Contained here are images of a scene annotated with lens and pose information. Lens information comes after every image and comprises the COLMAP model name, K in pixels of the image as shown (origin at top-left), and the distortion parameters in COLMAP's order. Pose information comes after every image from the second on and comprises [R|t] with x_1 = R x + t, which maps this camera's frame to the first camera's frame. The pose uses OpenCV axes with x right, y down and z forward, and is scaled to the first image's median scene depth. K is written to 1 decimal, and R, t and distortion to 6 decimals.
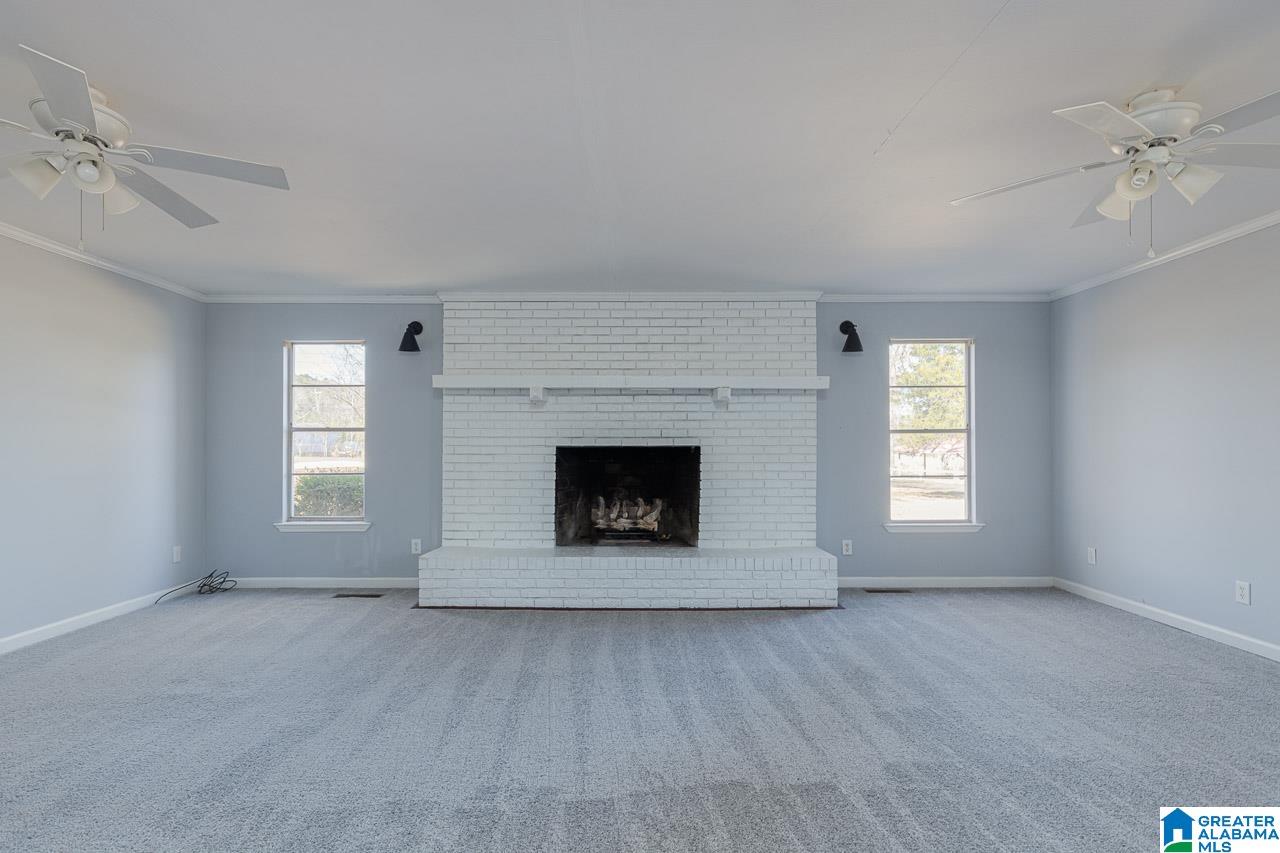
lens RADIAL K [[650.6, 0, 635.3], [0, 650.6, 439.6], [0, 0, 1]] dist [-0.005377, 0.002932]
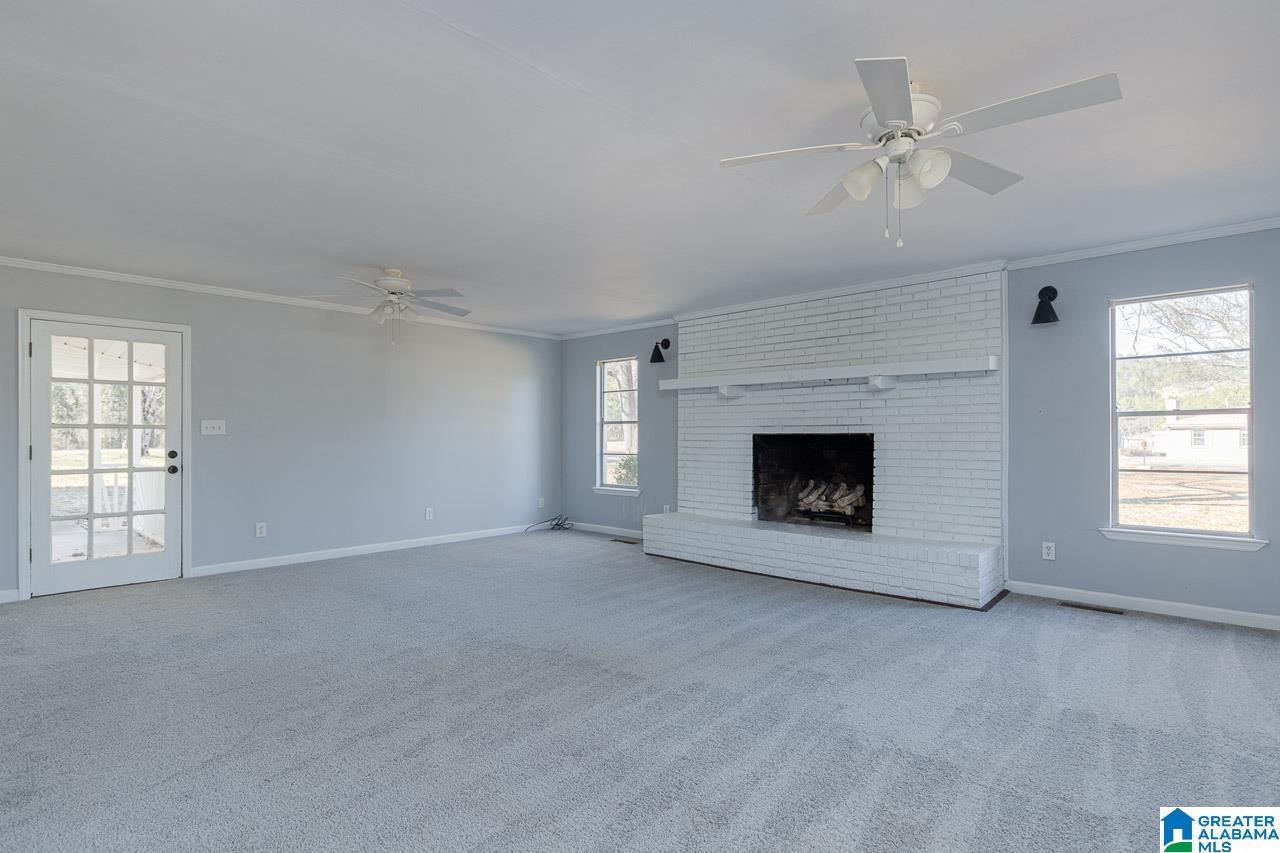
lens RADIAL K [[650.6, 0, 631.5], [0, 650.6, 434.8], [0, 0, 1]] dist [-0.005377, 0.002932]
pose [[0.724035, -0.002292, -0.689760, 0.527277], [0.010090, 0.999923, 0.007268, 0.000885], [0.689690, -0.012222, 0.724002, 0.001434]]
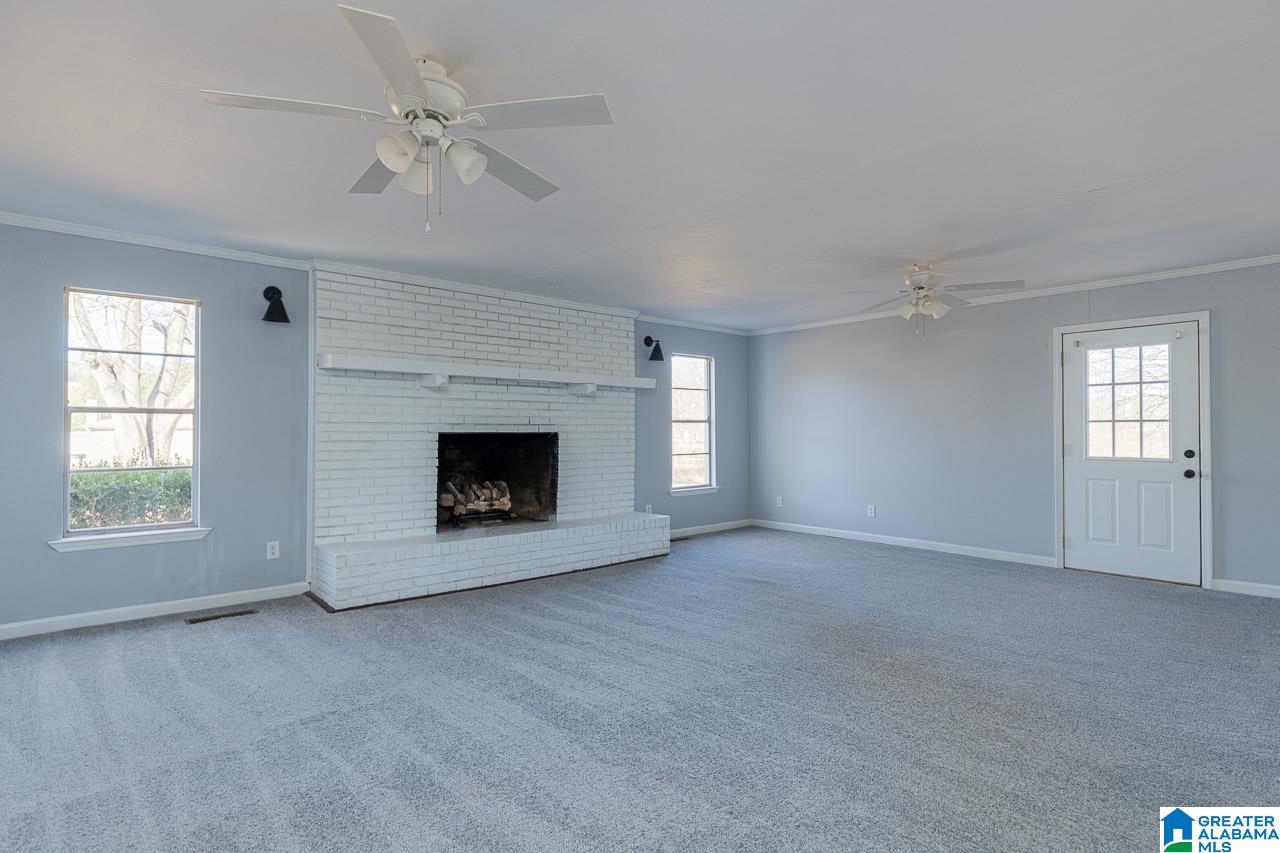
lens RADIAL K [[650.6, 0, 662.9], [0, 650.6, 426.1], [0, 0, 1]] dist [-0.005377, 0.002932]
pose [[0.733642, 0.006512, 0.679505, -0.549274], [-0.006917, 0.999974, -0.002115, -0.000161], [-0.679501, -0.003149, 0.733668, 0.026118]]
